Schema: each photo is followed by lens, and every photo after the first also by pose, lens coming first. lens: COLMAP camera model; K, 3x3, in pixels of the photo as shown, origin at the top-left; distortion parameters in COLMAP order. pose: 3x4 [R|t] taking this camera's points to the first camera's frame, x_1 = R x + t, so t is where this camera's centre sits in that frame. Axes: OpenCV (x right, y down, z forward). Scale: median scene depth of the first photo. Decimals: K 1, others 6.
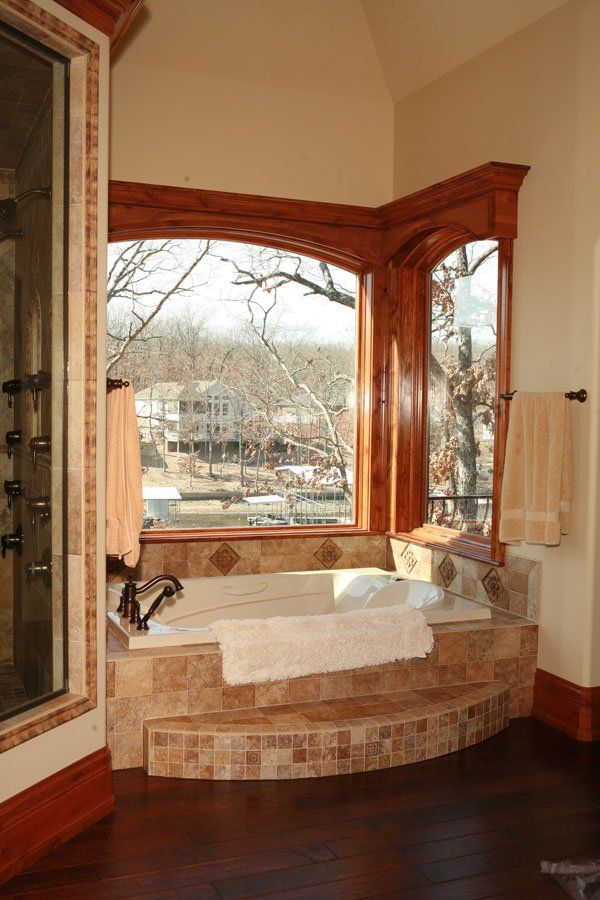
lens RADIAL K [[956.9, 0, 300.0], [0, 956.9, 450.0], [0, 0, 1]] dist [-0.052666, 0.044534]
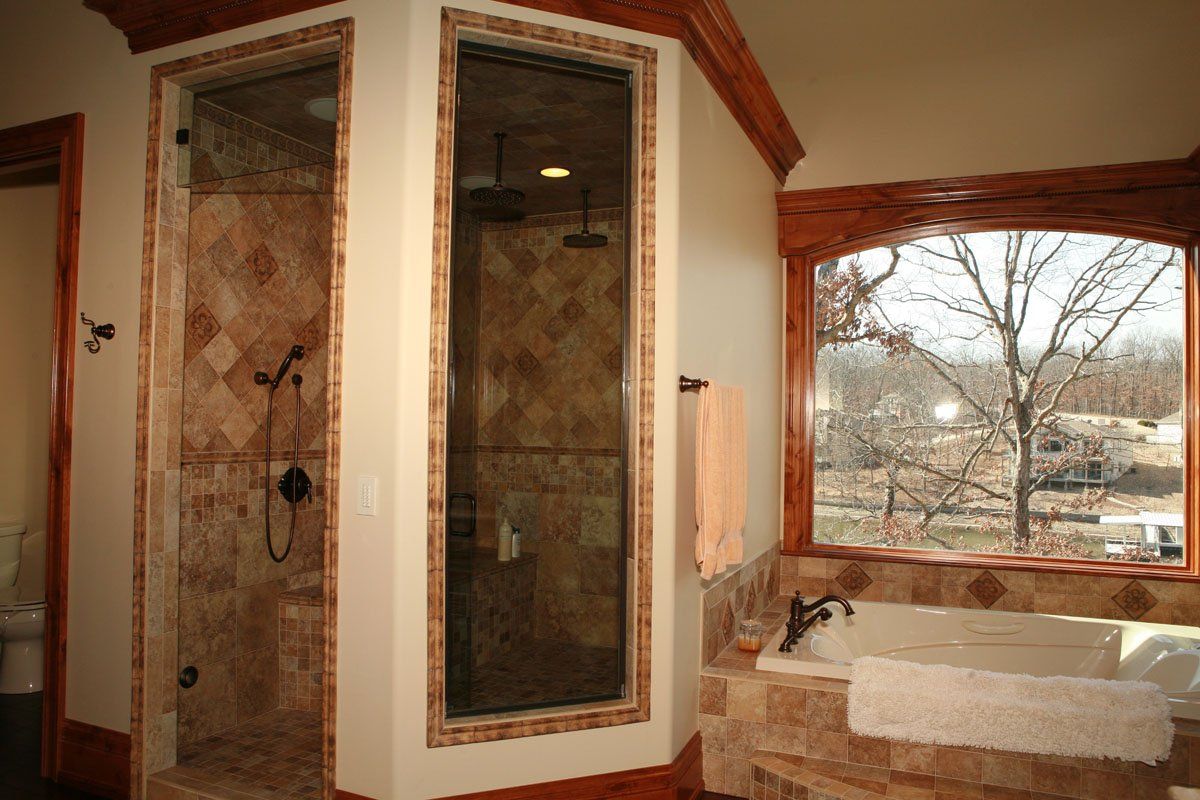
lens RADIAL K [[829.2, 0, 600.0], [0, 829.2, 400.0], [0, 0, 1]] dist [-0.113276, 0.078802]
pose [[0.697142, -0.027032, -0.716423, 0.289196], [-0.033447, 0.996975, -0.070164, 0.006899], [0.716152, 0.072877, 0.694129, 0.309031]]
